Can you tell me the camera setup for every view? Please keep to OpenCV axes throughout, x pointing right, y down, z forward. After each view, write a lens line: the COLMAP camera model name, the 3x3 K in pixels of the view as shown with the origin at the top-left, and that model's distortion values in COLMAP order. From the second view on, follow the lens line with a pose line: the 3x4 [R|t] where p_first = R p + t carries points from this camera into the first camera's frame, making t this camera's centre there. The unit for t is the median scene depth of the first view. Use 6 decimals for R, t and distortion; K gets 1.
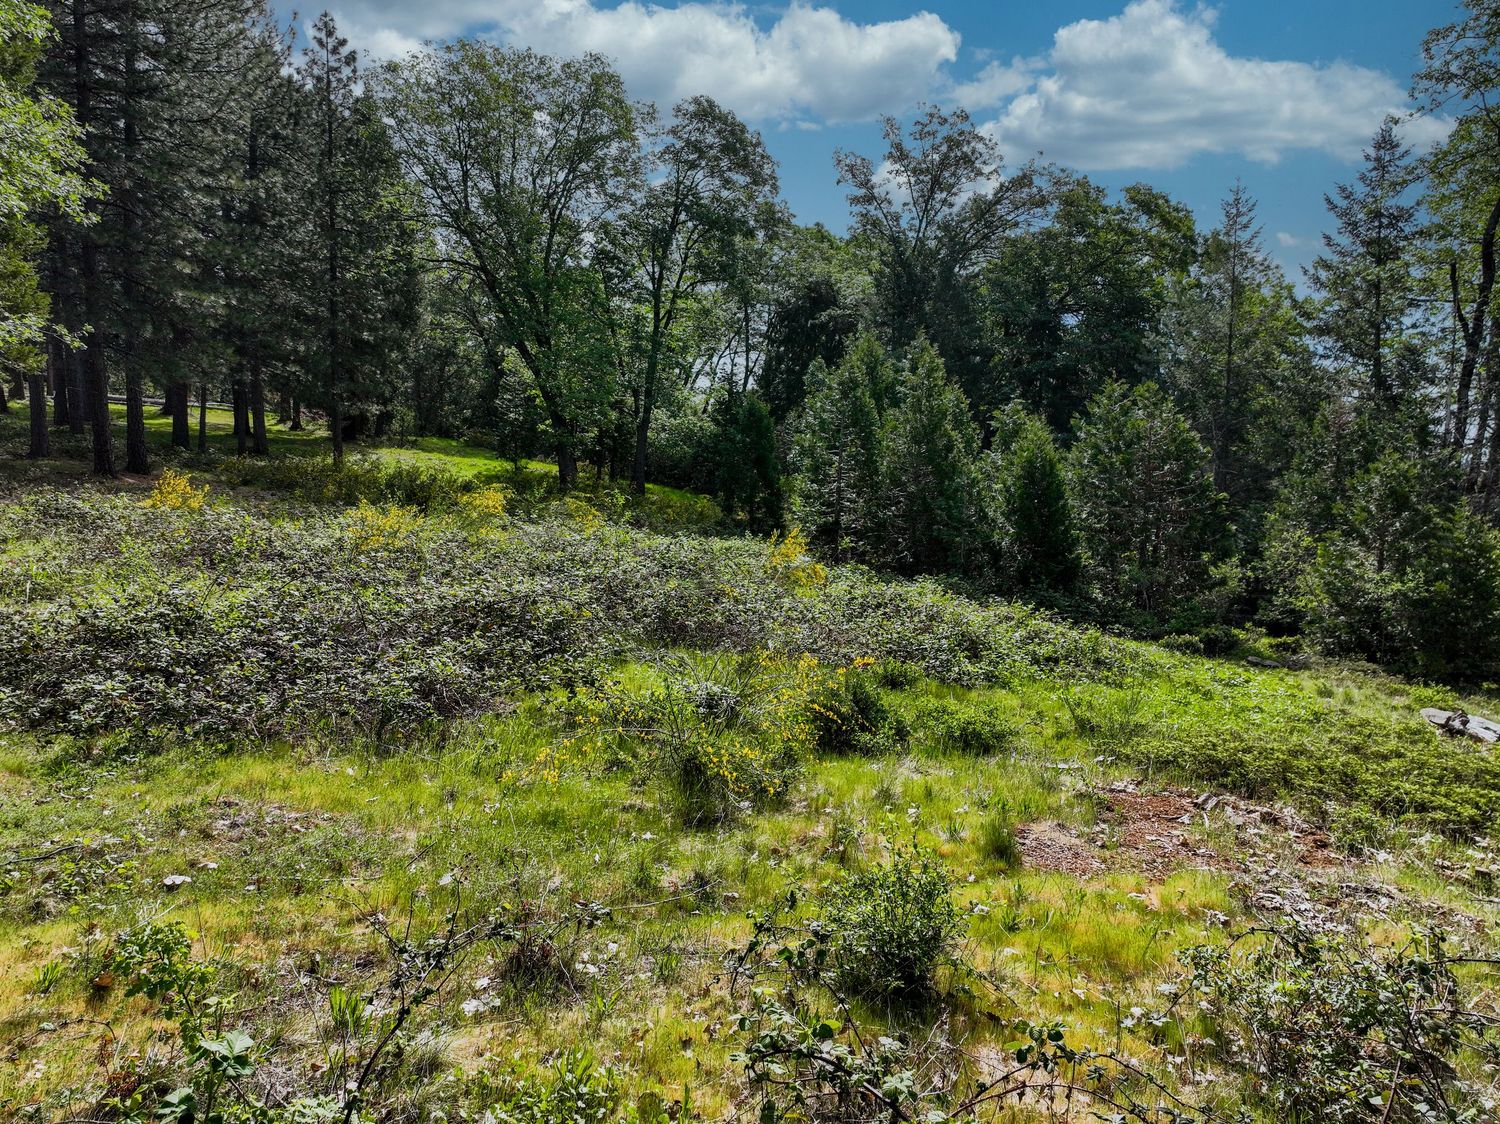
lens RADIAL K [[1048.4, 0, 756.5], [0, 1048.4, 559.3], [0, 0, 1]] dist [-0.004470, 0.020239]
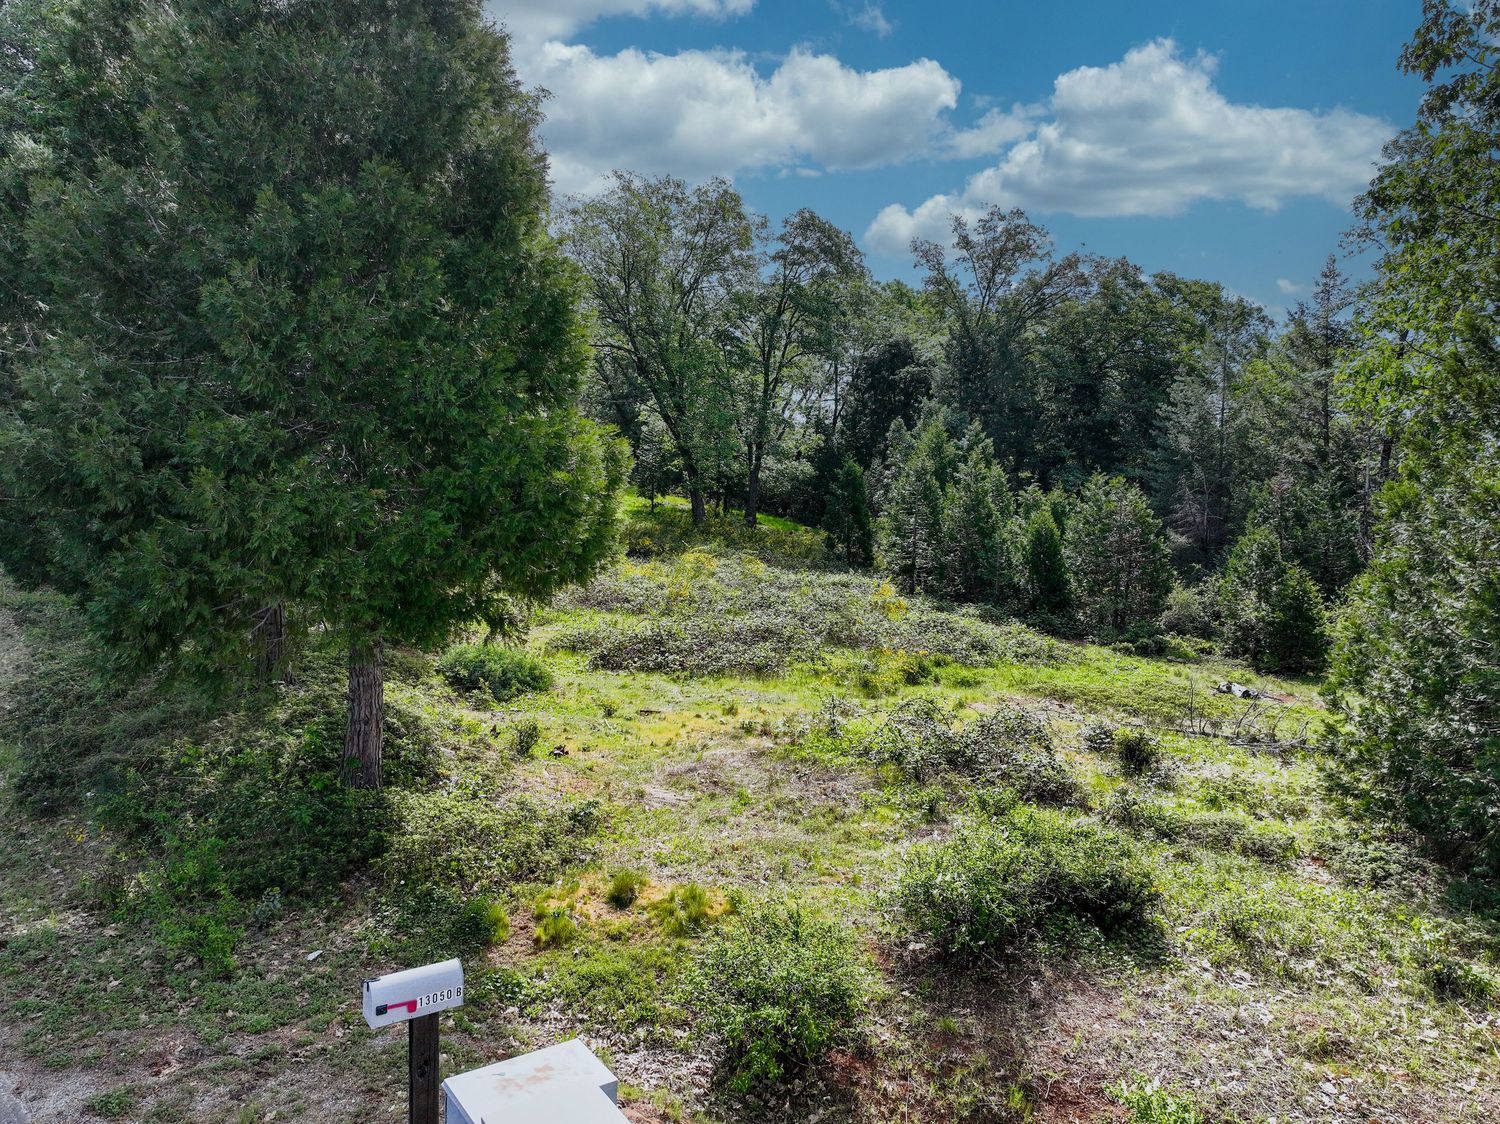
lens RADIAL K [[1048.4, 0, 738.2], [0, 1048.4, 562.4], [0, 0, 1]] dist [-0.004470, 0.020239]
pose [[0.995987, 0.000385, -0.089496, -0.020005], [-0.000406, 1.000000, -0.000224, -0.020709], [0.089496, 0.000260, 0.995987, -0.269761]]
